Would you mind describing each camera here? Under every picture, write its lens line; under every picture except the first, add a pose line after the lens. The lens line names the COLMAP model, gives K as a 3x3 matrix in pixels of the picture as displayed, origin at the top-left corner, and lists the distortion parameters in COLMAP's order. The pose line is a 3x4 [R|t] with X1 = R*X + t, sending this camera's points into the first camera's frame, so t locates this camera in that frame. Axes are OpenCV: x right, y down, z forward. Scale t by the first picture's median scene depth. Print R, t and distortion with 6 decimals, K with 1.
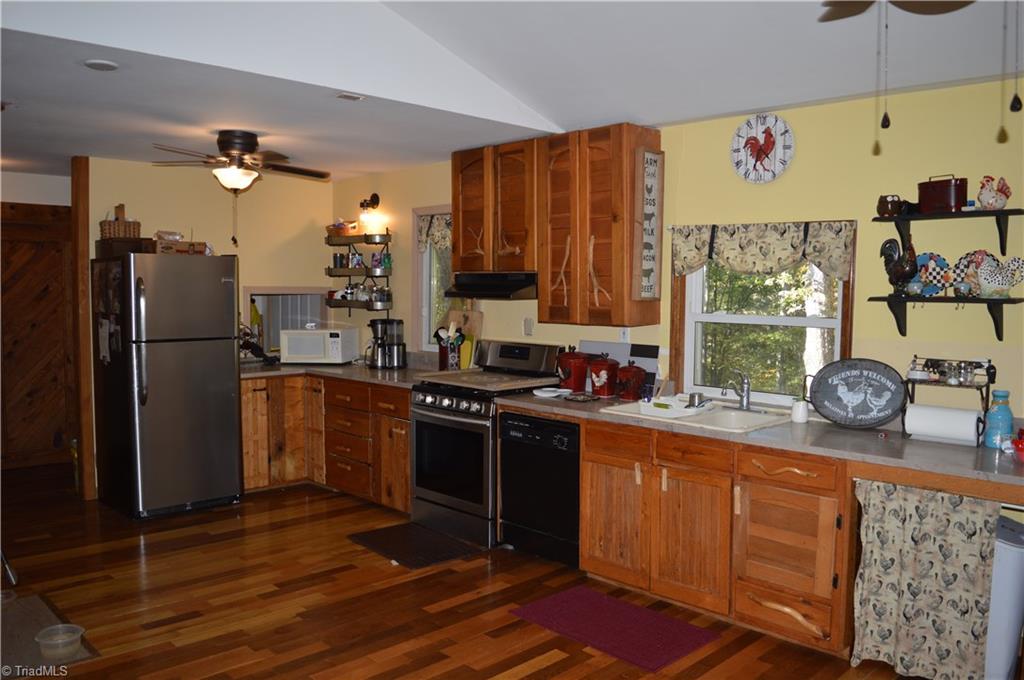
lens RADIAL K [[815.9, 0, 510.9], [0, 815.9, 343.5], [0, 0, 1]] dist [-0.097764, 0.023654]
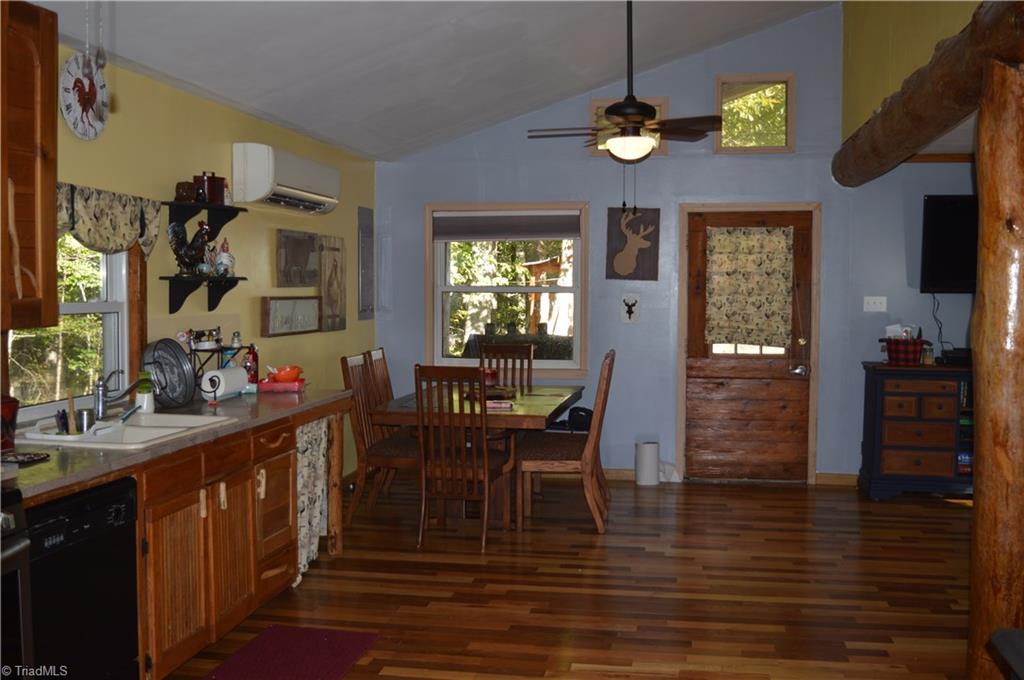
lens RADIAL K [[1033.8, 0, 519.6], [0, 1033.8, 339.7], [0, 0, 1]] dist [-0.062221, 0.000000]
pose [[-0.582255, -0.054575, 0.811172, -0.790707], [0.050962, 0.993332, 0.103411, -0.082112], [-0.811407, 0.101550, -0.575592, 1.255537]]
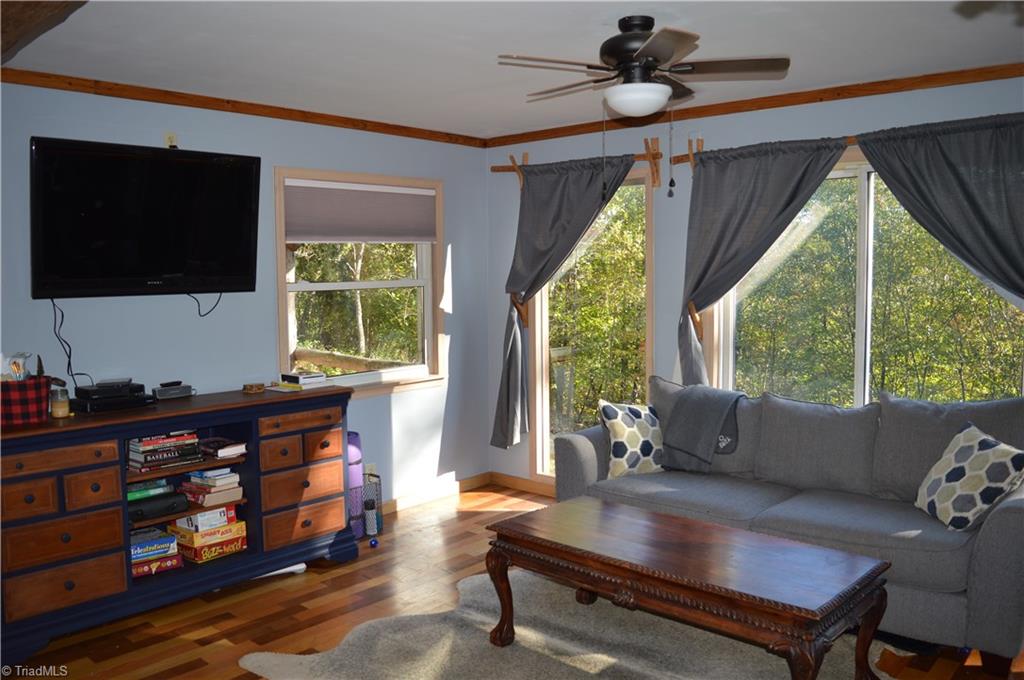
lens RADIAL K [[815.9, 0, 511.6], [0, 815.9, 345.0], [0, 0, 1]] dist [-0.097764, 0.023654]
pose [[-0.997650, 0.006617, -0.068203, -0.194211], [-0.004560, 0.986708, 0.162438, -0.032907], [0.068371, 0.162367, -0.984359, 0.519194]]
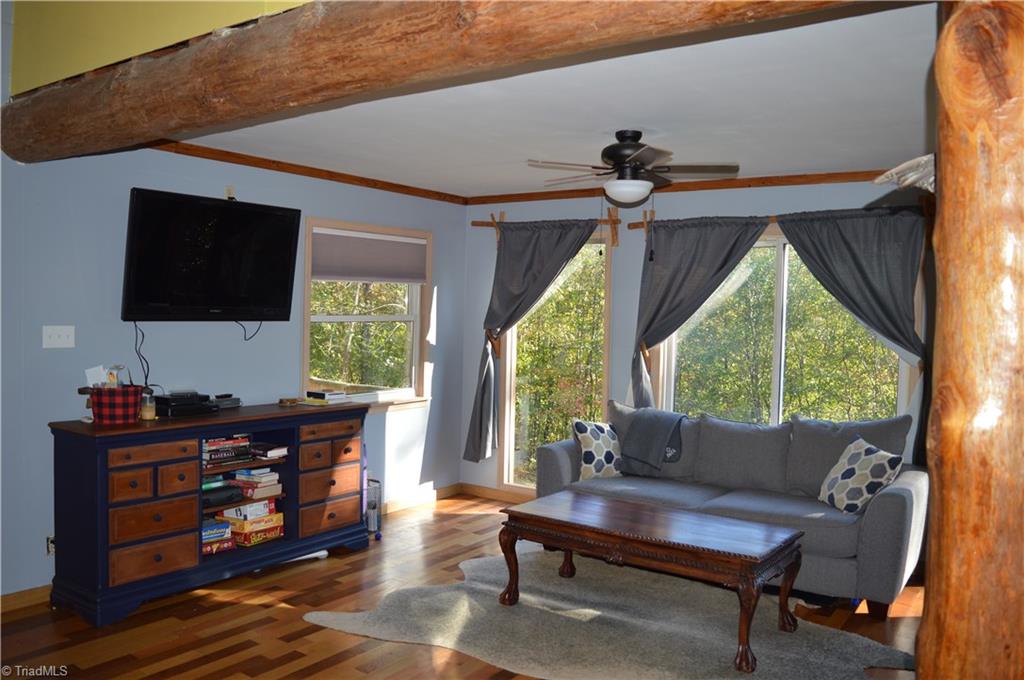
lens RADIAL K [[815.9, 0, 512.6], [0, 815.9, 342.5], [0, 0, 1]] dist [-0.097764, 0.023654]
pose [[-0.982294, -0.025736, -0.185571, -0.043287], [-0.047293, 0.992504, 0.112694, -0.053660], [0.181279, 0.119475, -0.976147, 0.738797]]
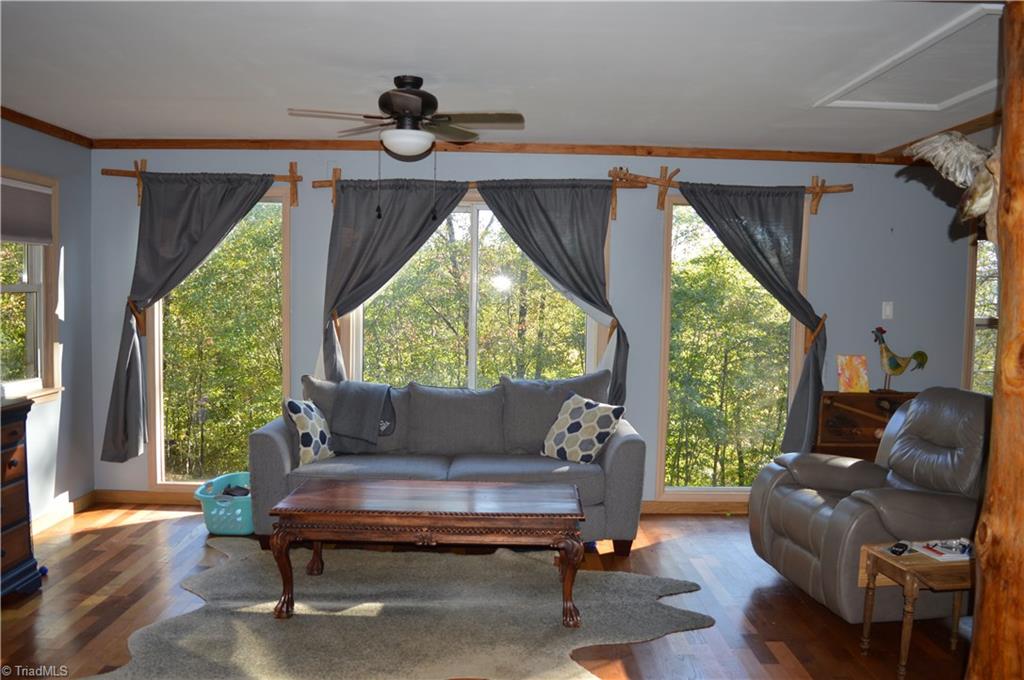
lens RADIAL K [[815.9, 0, 513.7], [0, 815.9, 345.9], [0, 0, 1]] dist [-0.097764, 0.023654]
pose [[-0.691819, 0.025313, -0.721627, 0.211033], [-0.078271, 0.990868, 0.109794, -0.016919], [0.717816, 0.132440, -0.683520, 0.514605]]
